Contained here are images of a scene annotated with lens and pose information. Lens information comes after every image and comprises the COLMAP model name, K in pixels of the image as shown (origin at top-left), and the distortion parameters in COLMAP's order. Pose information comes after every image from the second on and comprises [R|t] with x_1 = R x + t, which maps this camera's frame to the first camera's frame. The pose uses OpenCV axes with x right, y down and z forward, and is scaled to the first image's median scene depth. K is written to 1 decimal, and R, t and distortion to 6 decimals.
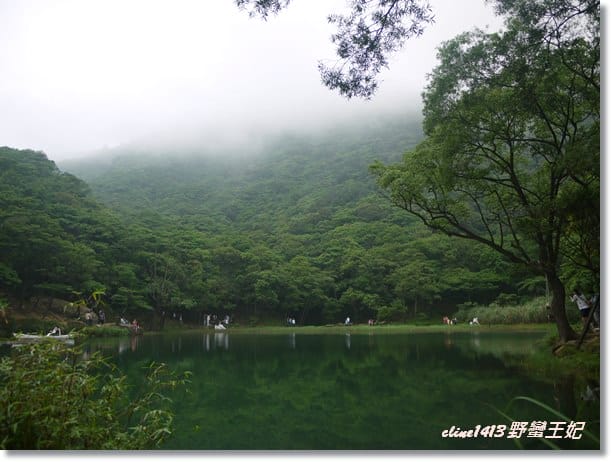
lens RADIAL K [[501.8, 0, 302.4], [0, 501.8, 227.6], [0, 0, 1]] dist [-0.020594, 0.000700]
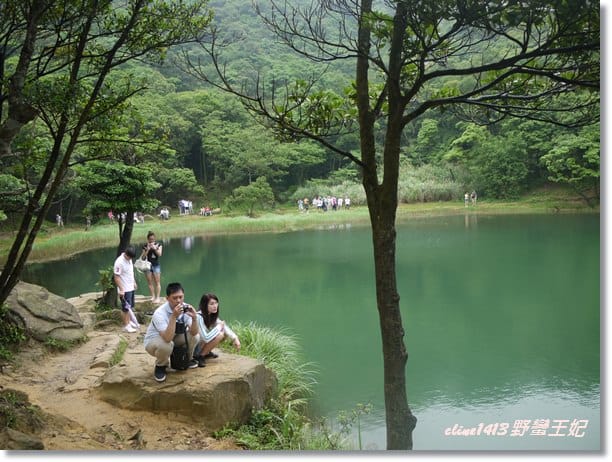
lens RADIAL K [[501.8, 0, 298.9], [0, 501.8, 226.7], [0, 0, 1]] dist [-0.020594, 0.000700]
pose [[0.628087, -0.082993, 0.773705, -0.273239], [-0.107904, 0.975401, 0.192224, 0.064421], [-0.770625, -0.204219, 0.603681, 0.467705]]
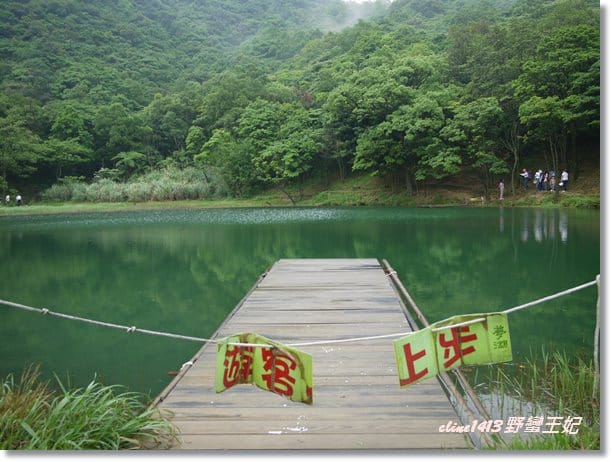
lens RADIAL K [[501.8, 0, 301.0], [0, 501.8, 224.5], [0, 0, 1]] dist [-0.020594, 0.000700]
pose [[0.386994, -0.055084, 0.920436, -0.245586], [-0.154369, 0.980256, 0.123567, 0.059487], [-0.909069, -0.189906, 0.370850, 0.305608]]
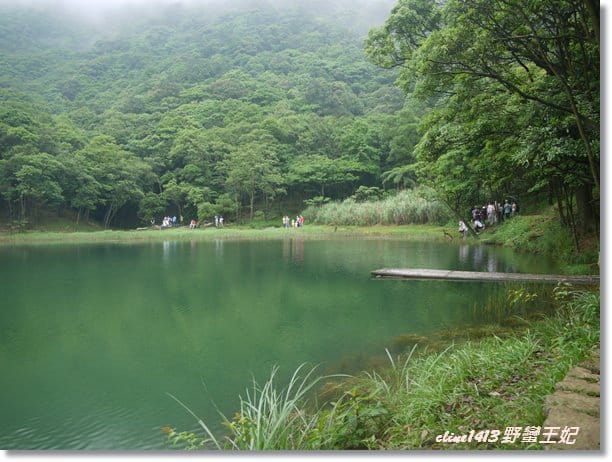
lens RADIAL K [[501.8, 0, 304.7], [0, 501.8, 226.6], [0, 0, 1]] dist [-0.020594, 0.000700]
pose [[0.979250, -0.014948, 0.202106, 0.136739], [-0.025844, 0.979923, 0.197696, 0.036932], [-0.201003, -0.198817, 0.959203, 0.229014]]
